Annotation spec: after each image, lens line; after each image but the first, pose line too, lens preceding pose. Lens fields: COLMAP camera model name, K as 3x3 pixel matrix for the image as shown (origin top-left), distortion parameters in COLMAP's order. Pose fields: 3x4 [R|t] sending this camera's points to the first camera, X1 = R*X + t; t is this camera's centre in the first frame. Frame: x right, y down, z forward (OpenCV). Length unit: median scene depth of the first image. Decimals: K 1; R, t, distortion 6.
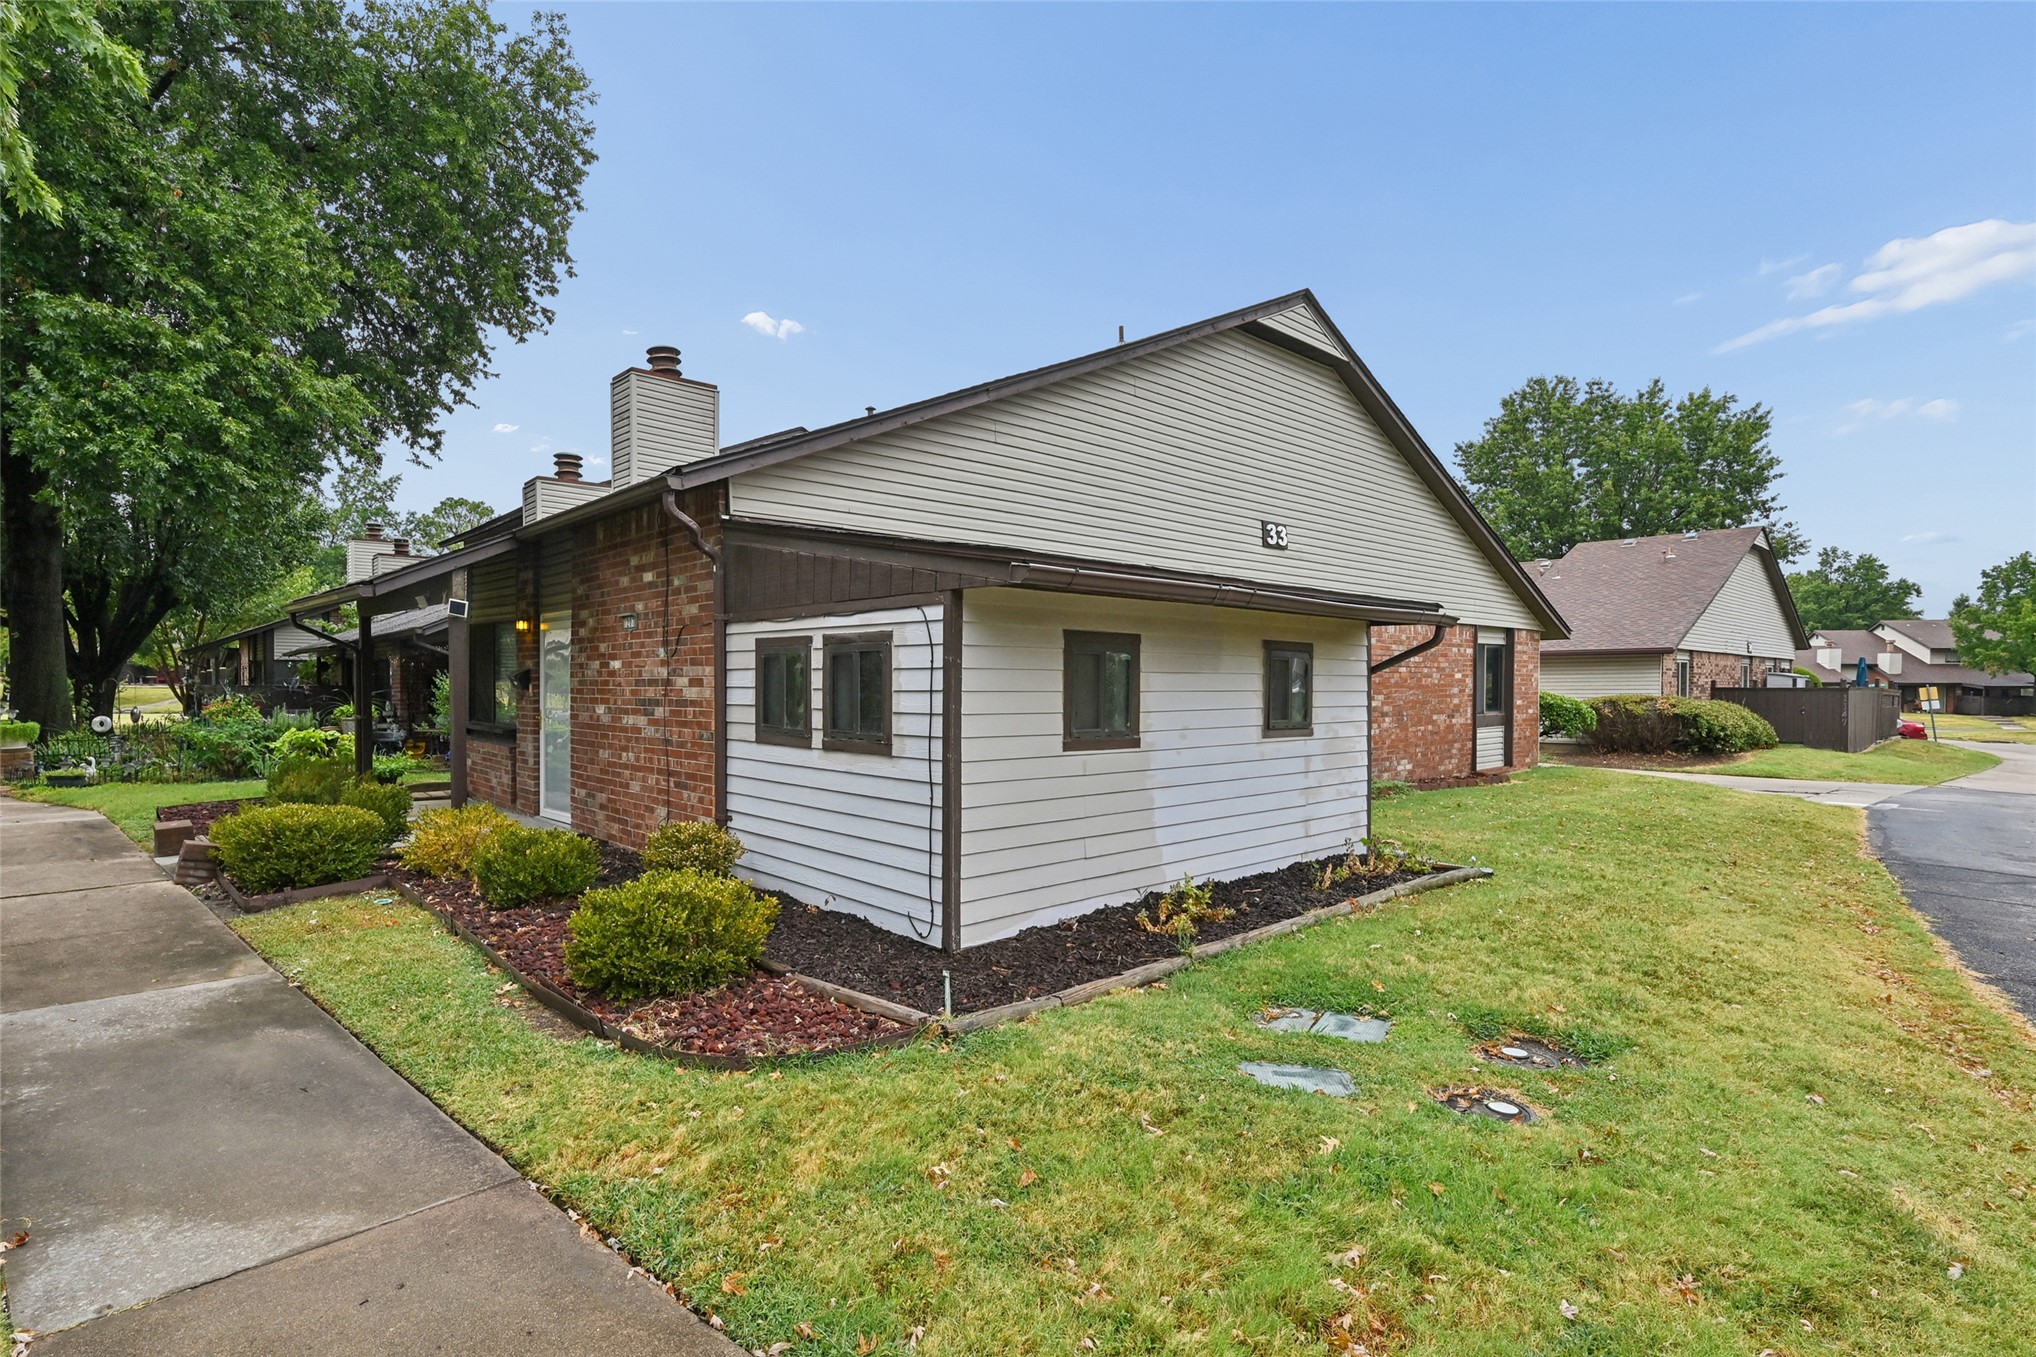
lens RADIAL K [[972.2, 0, 1015.6], [0, 972.2, 688.8], [0, 0, 1]] dist [-0.002128, -0.000046]
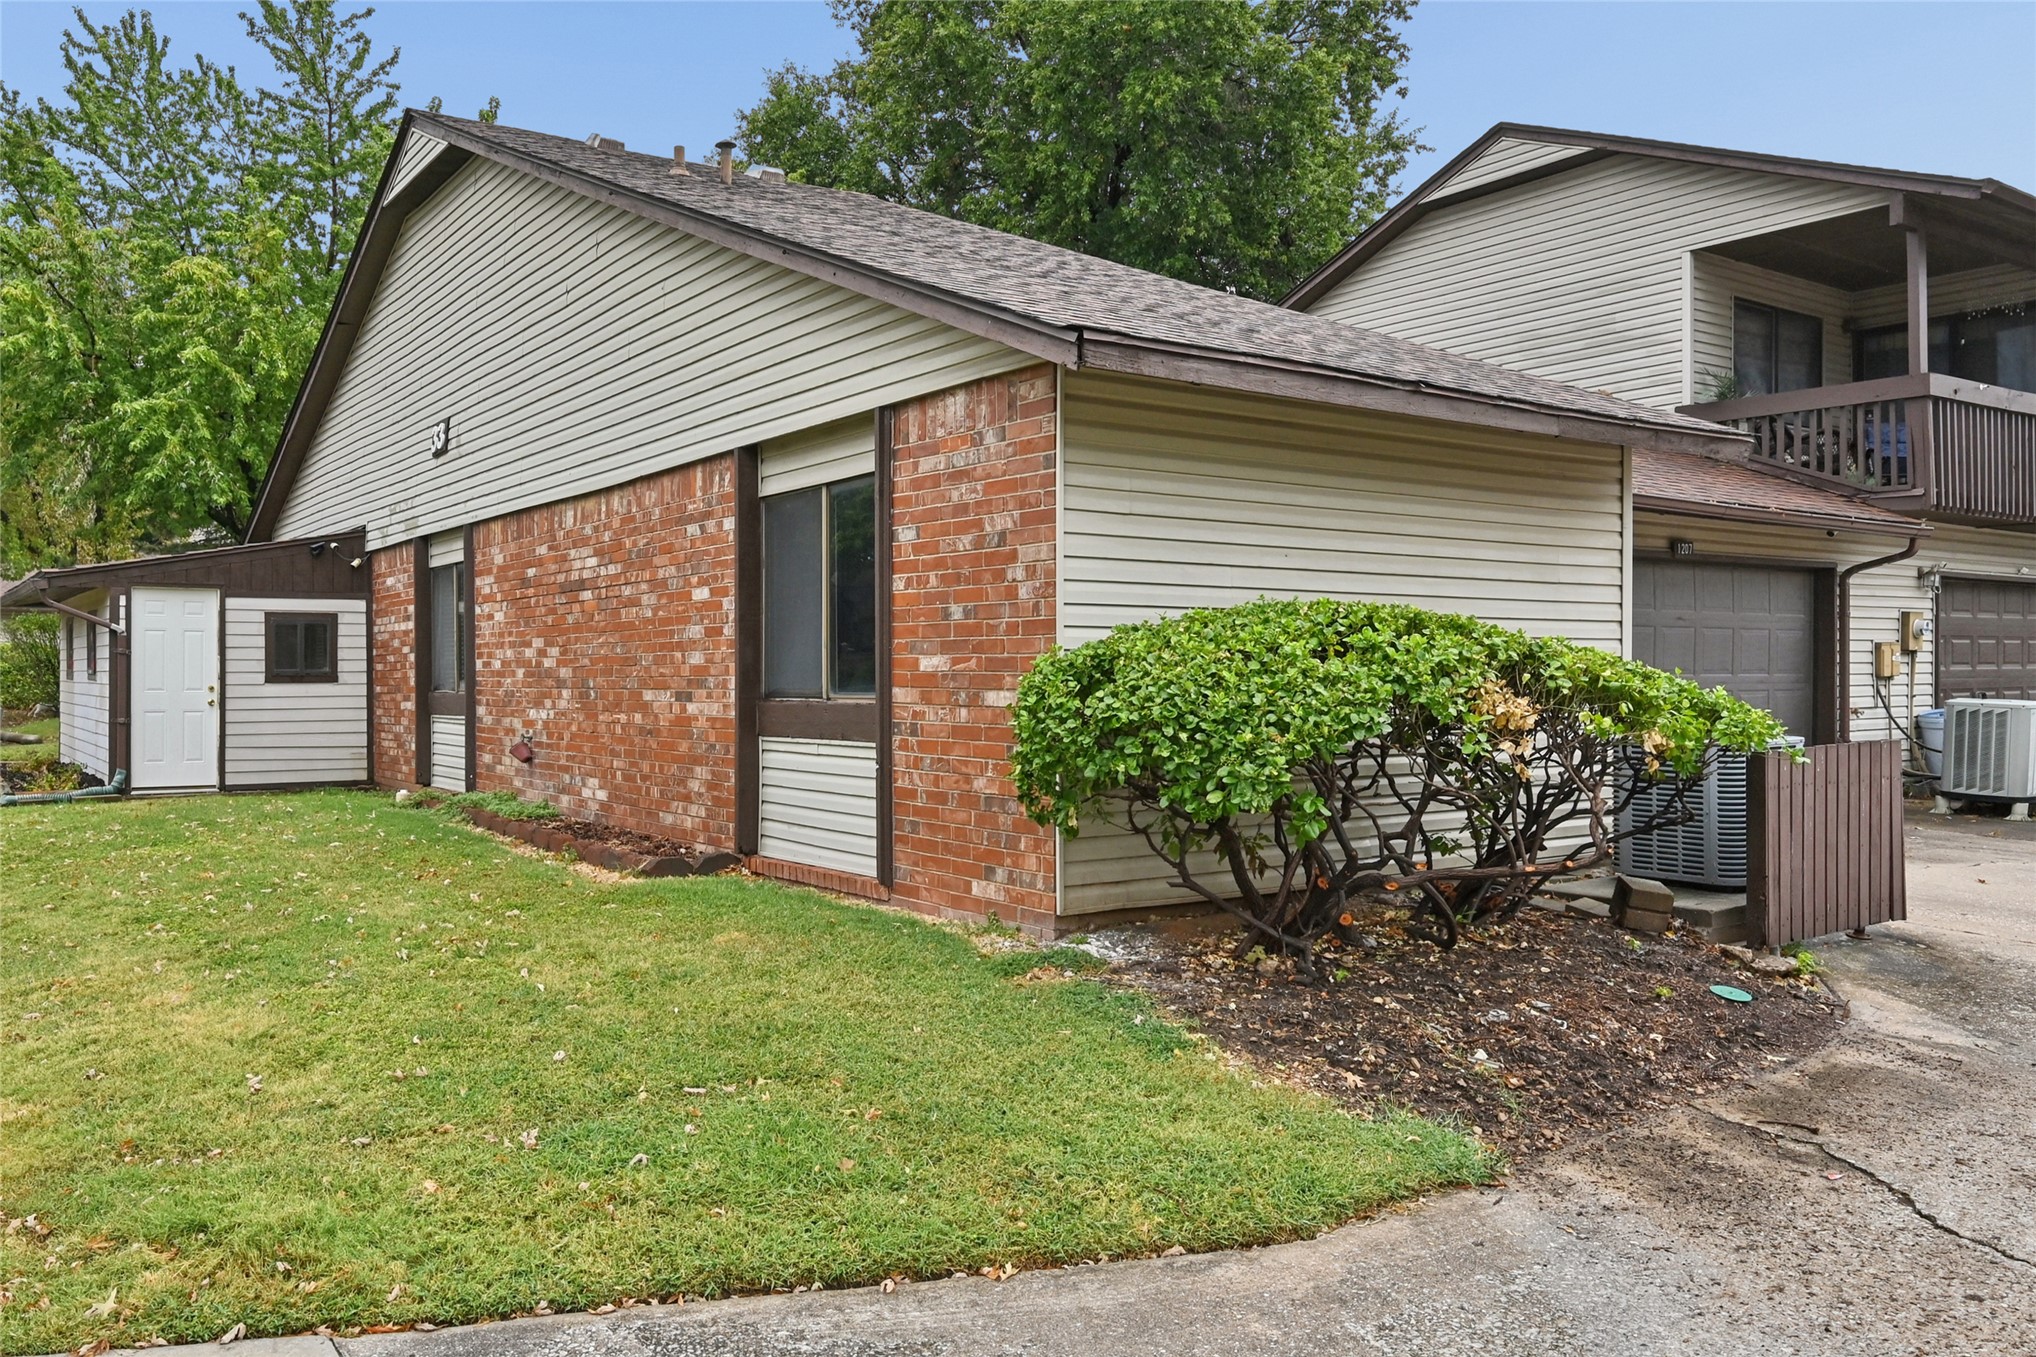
lens RADIAL K [[1613.1, 0, 1020.0], [0, 1613.1, 672.5], [0, 0, 1]] dist [0.059512, 0.006135]
pose [[-0.147404, -0.003483, -0.989070, 1.108960], [-0.007223, 0.999971, -0.002445, 0.019227], [0.989050, 0.006784, -0.147425, 1.256514]]
